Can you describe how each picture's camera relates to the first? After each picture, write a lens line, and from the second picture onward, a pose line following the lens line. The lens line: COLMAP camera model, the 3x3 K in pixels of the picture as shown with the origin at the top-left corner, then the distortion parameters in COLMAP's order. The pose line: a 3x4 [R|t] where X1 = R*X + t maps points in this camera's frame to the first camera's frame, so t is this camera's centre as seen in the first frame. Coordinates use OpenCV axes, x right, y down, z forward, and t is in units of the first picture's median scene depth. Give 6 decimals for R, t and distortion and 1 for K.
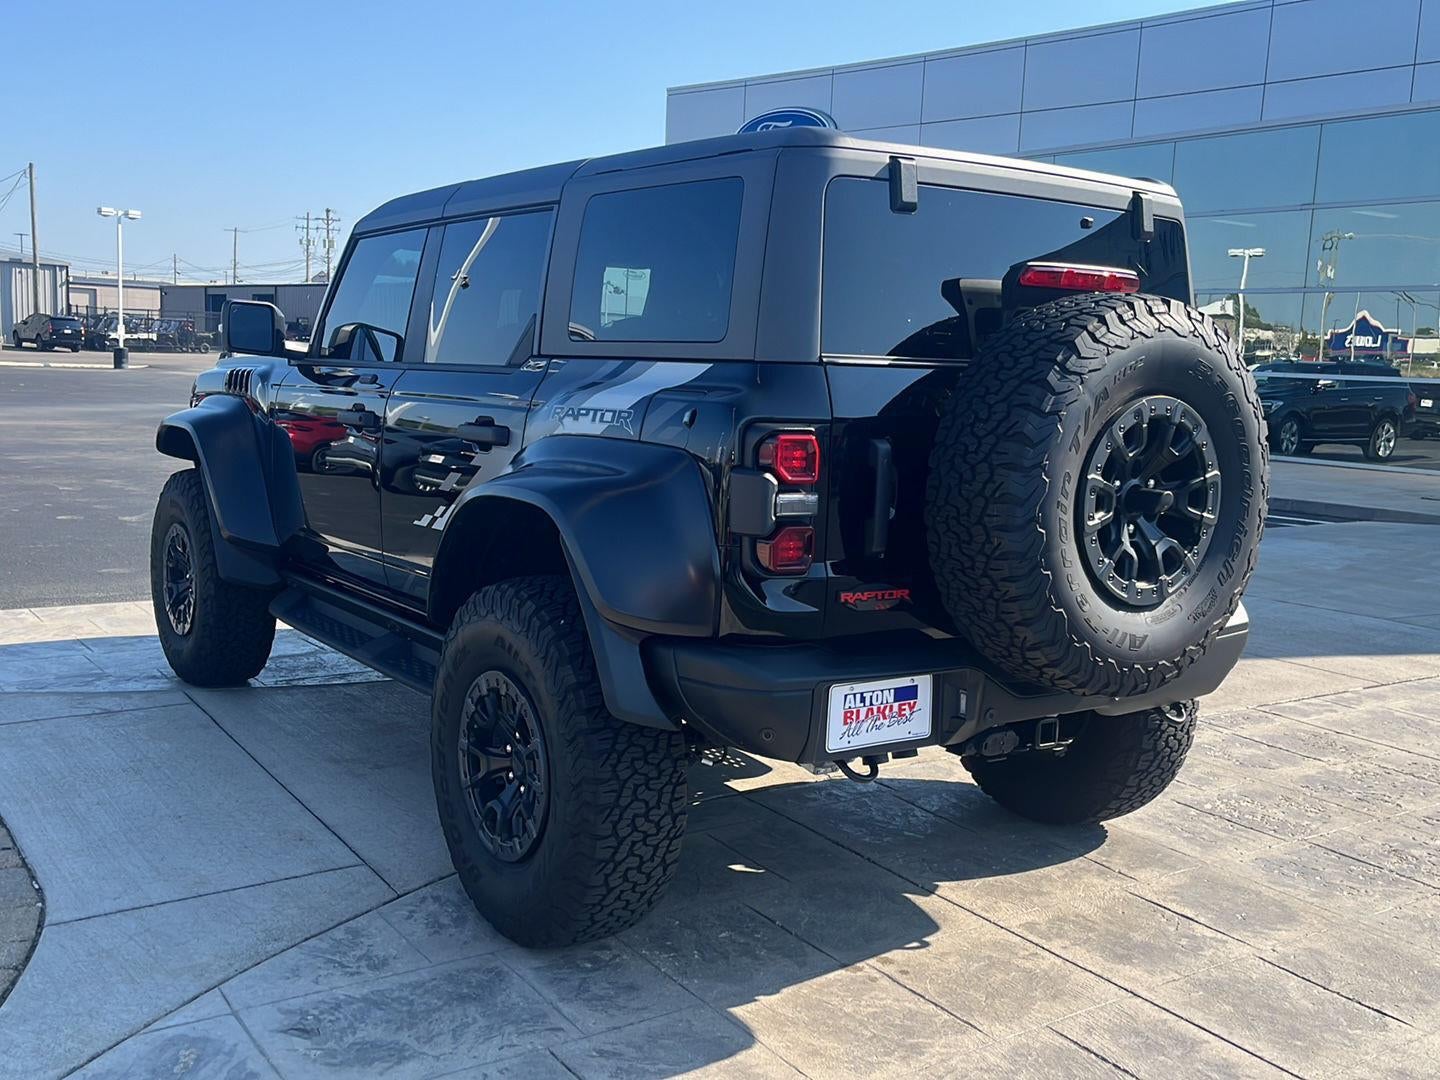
lens RADIAL K [[1397.3, 0, 720.5], [0, 1397.3, 544.2], [0, 0, 1]] dist [0.103878, -0.229561]
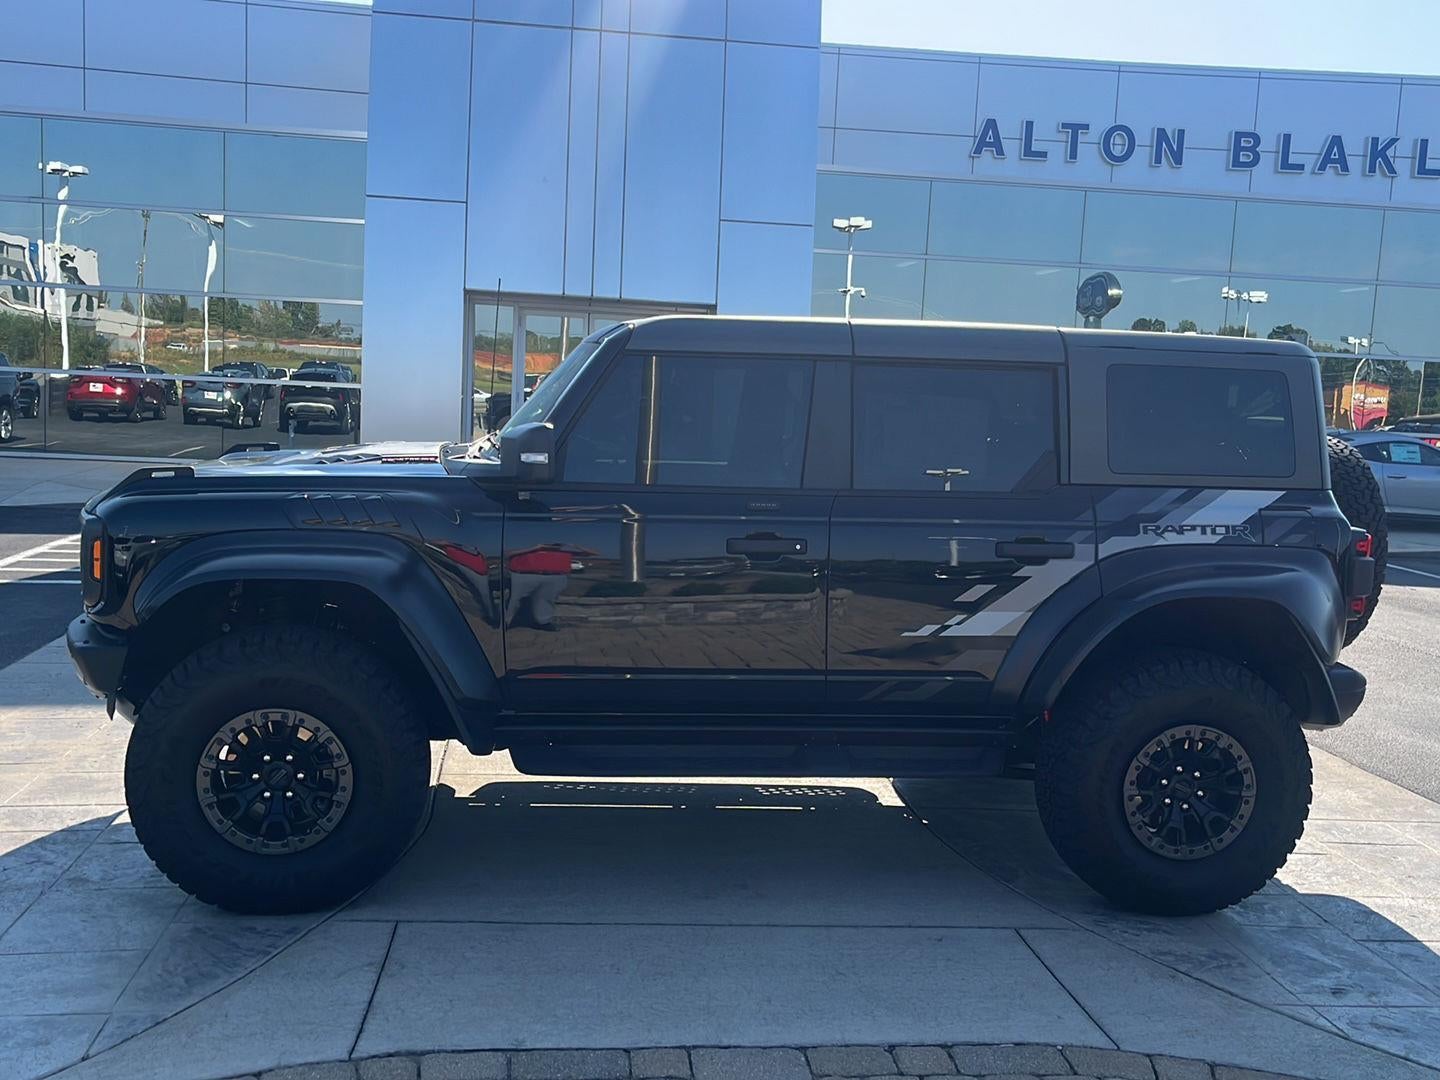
lens RADIAL K [[1414.3, 0, 720.0], [0, 1414.3, 540.0], [0, 0, 1]] dist [0.059029, -0.044979]
pose [[0.468129, -0.117232, 0.875849, -1.678083], [0.090672, 0.992302, 0.084357, -0.263043], [-0.878996, 0.039925, 0.475155, 0.792136]]
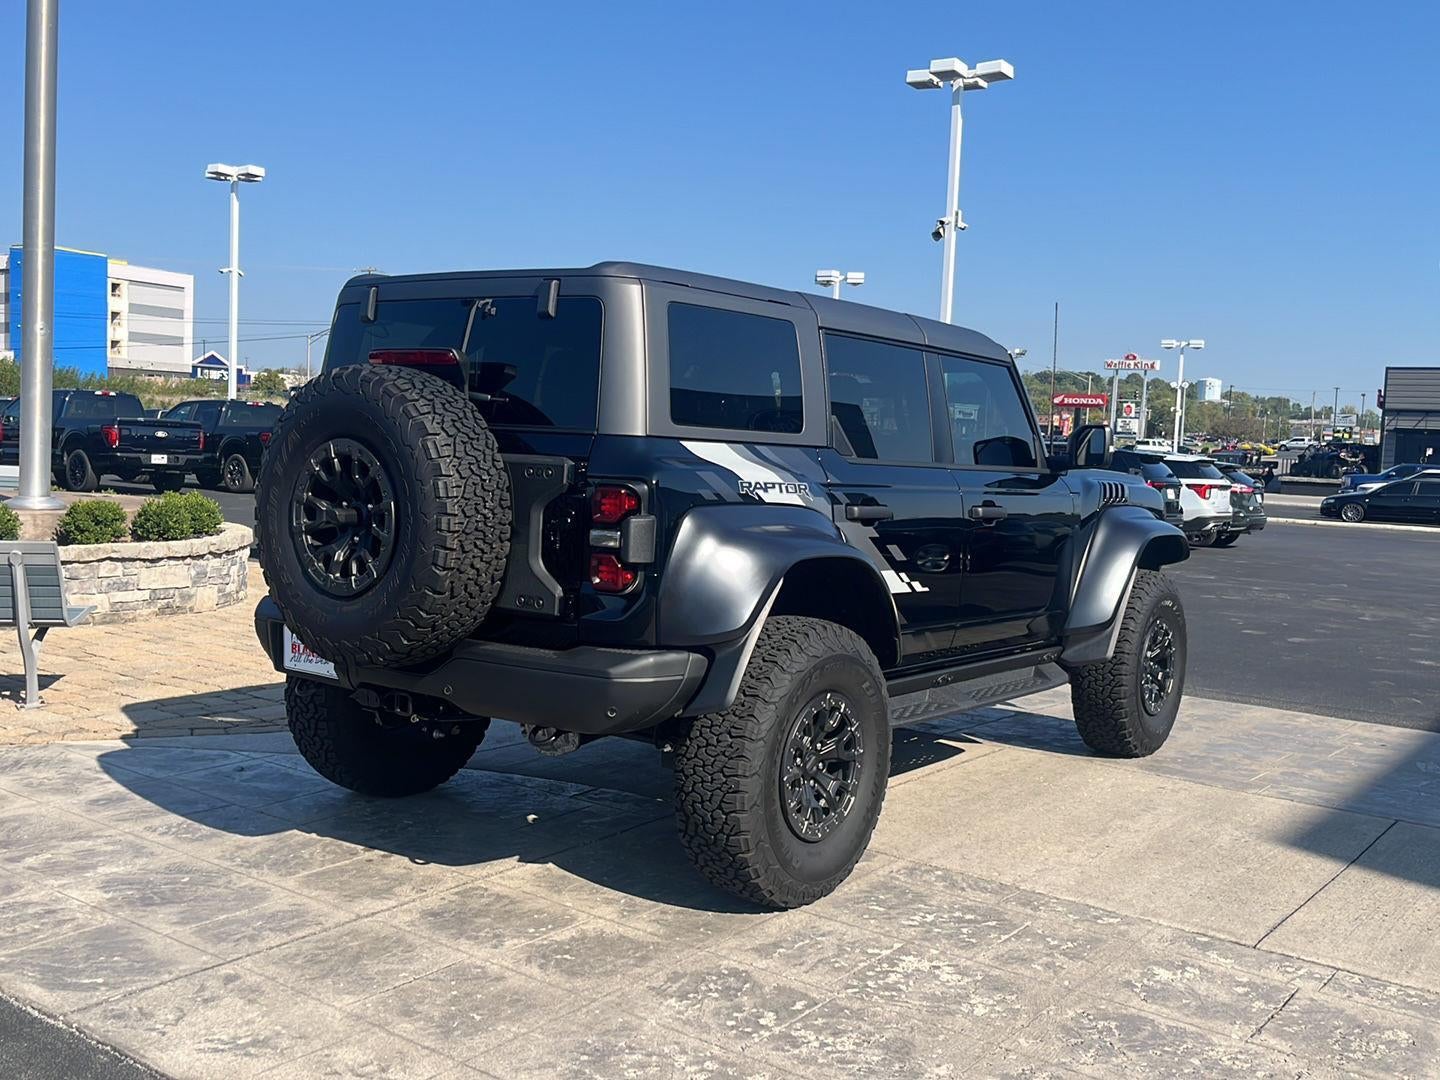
lens RADIAL K [[1414.3, 0, 720.0], [0, 1414.3, 540.0], [0, 0, 1]] dist [0.059029, -0.044979]
pose [[0.312820, 0.039565, -0.948988, 1.661600], [-0.155826, 0.987732, -0.010186, -0.049549], [0.936943, 0.151064, 0.315147, 0.895024]]
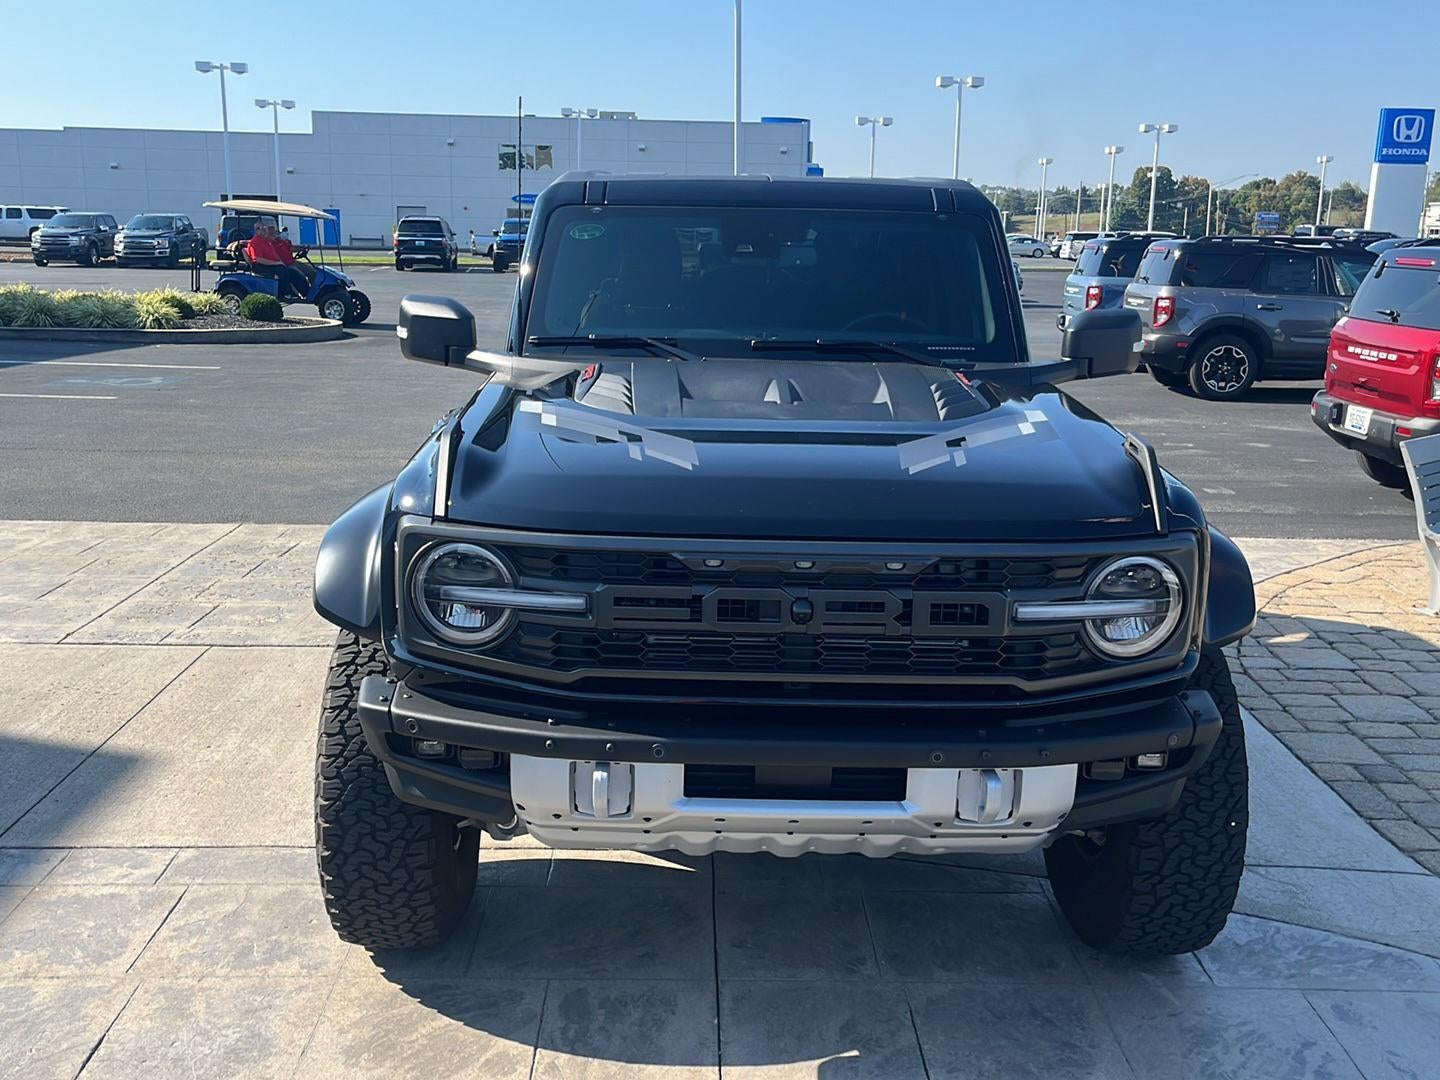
lens RADIAL K [[1416.1, 0, 716.5], [0, 1416.1, 543.5], [0, 0, 1]] dist [0.041395, -0.029352]
pose [[-0.828417, -0.184782, 0.528754, -0.964869], [0.019756, 0.933789, 0.357280, -0.551266], [-0.559763, 0.306423, -0.769916, 2.880101]]
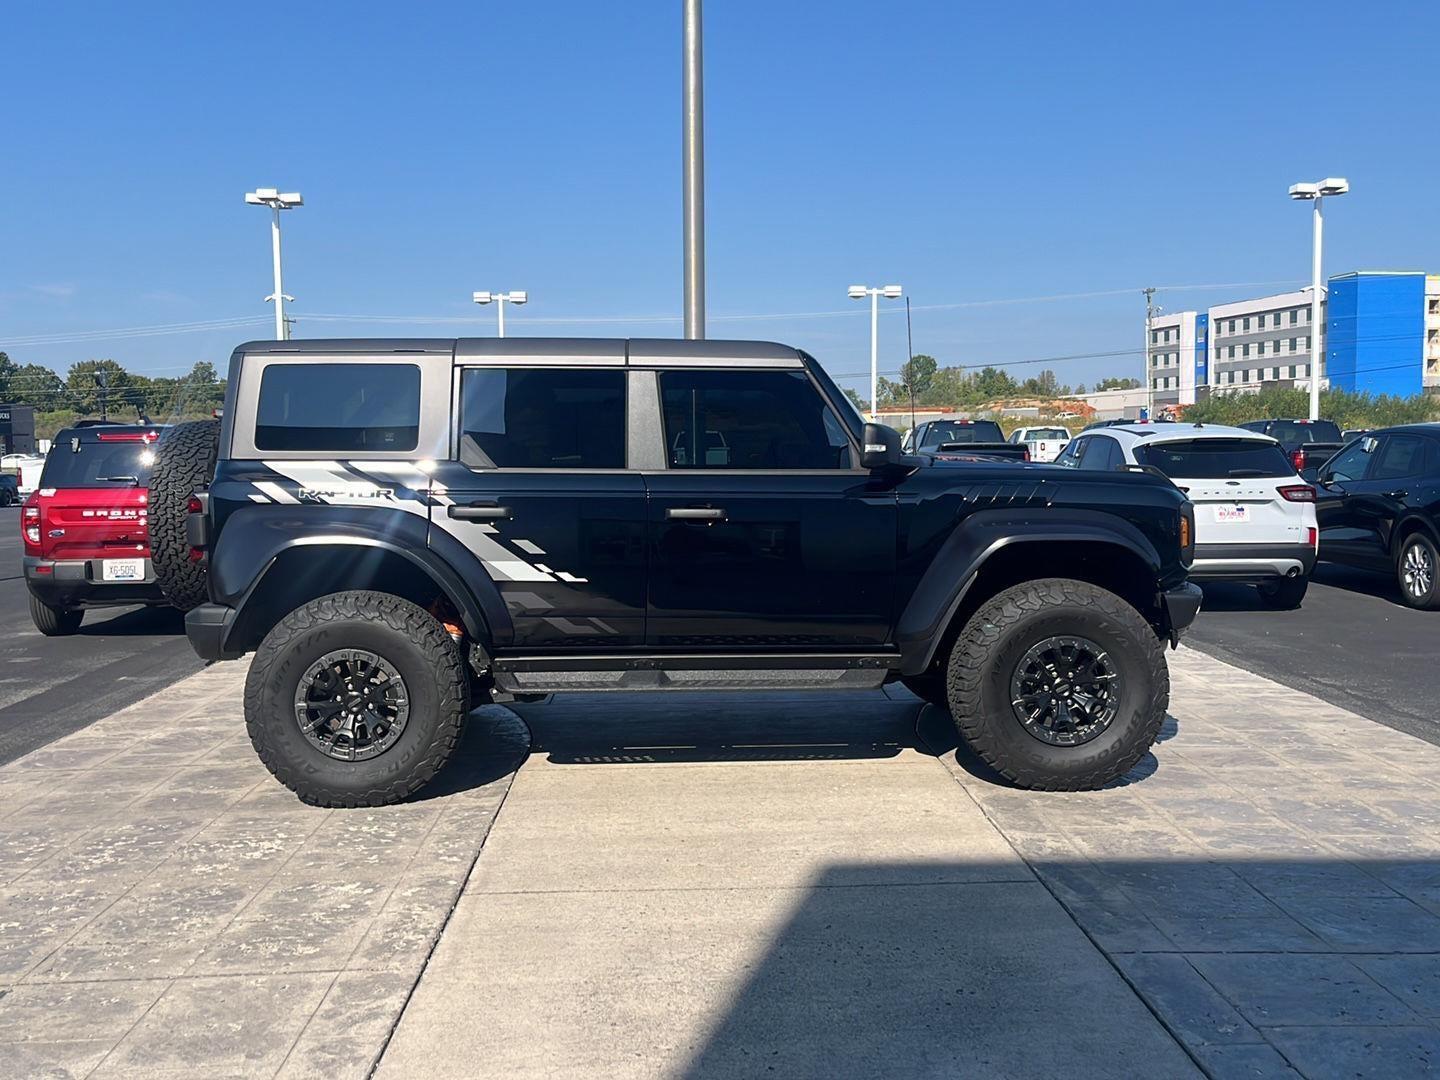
lens RADIAL K [[1416.1, 0, 716.5], [0, 1416.1, 543.5], [0, 0, 1]] dist [0.041395, -0.029352]
pose [[-0.548780, 0.025613, -0.835574, 1.651800], [-0.122699, 0.986238, 0.110816, -0.326673], [0.826913, 0.163338, -0.538085, 2.808372]]
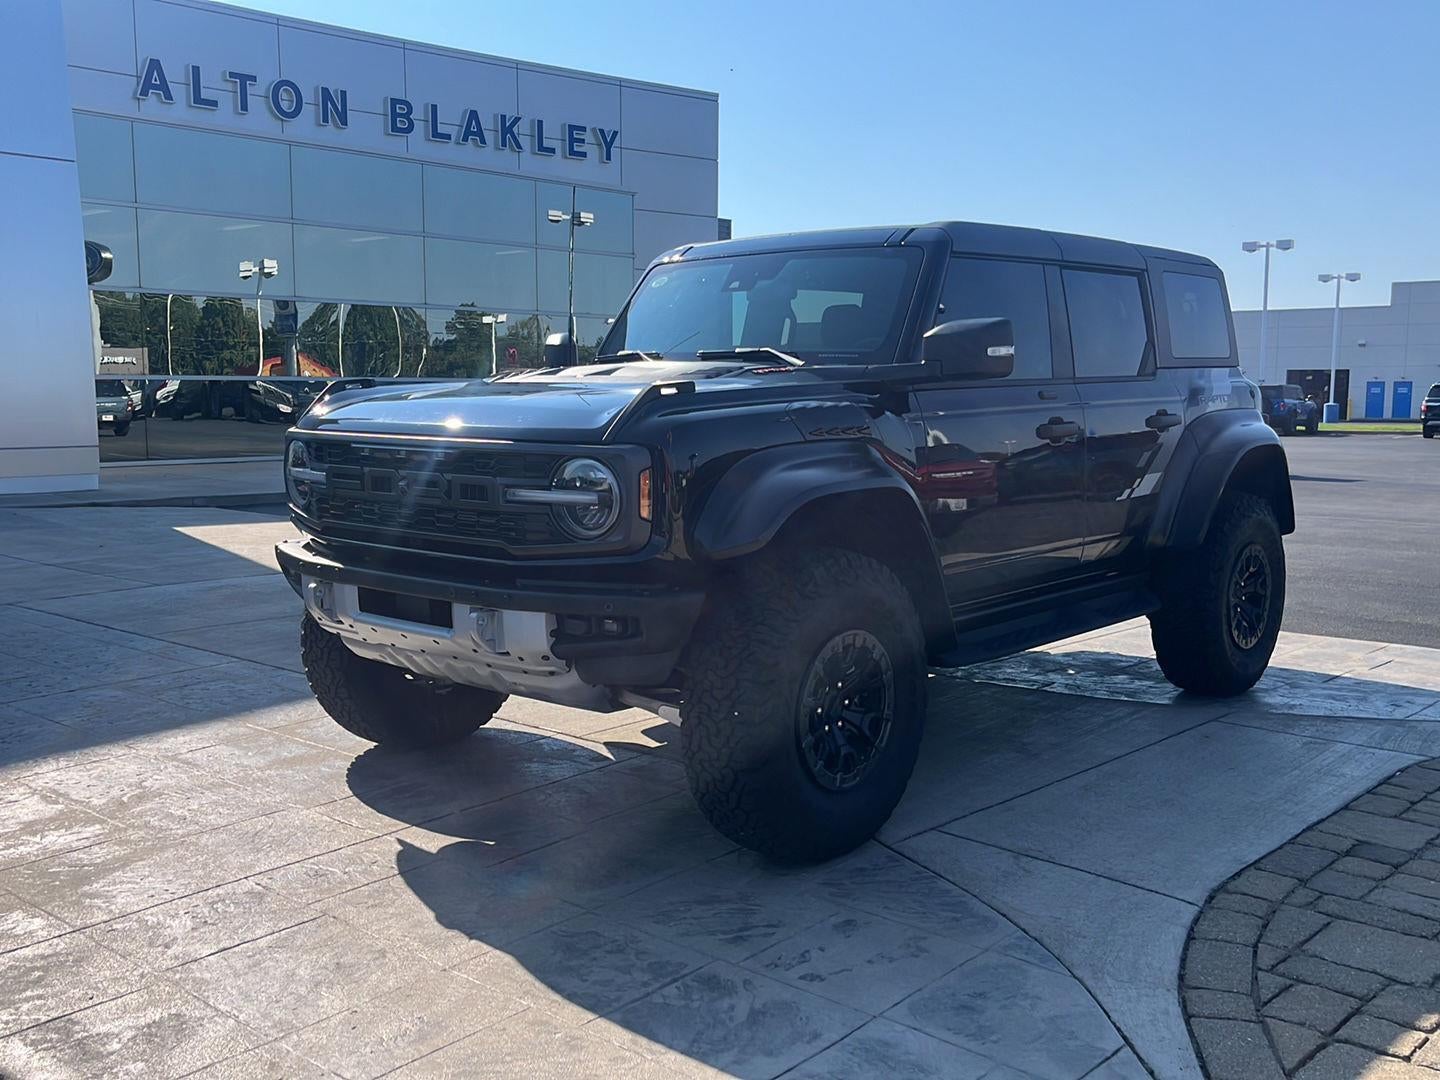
lens RADIAL K [[1416.1, 0, 716.5], [0, 1416.1, 543.5], [0, 0, 1]] dist [0.041395, -0.029352]
pose [[-0.232559, -0.152358, 0.960575, -1.874021], [0.118371, 0.975878, 0.183443, -0.348649], [-0.965352, 0.156365, -0.208914, 2.189772]]
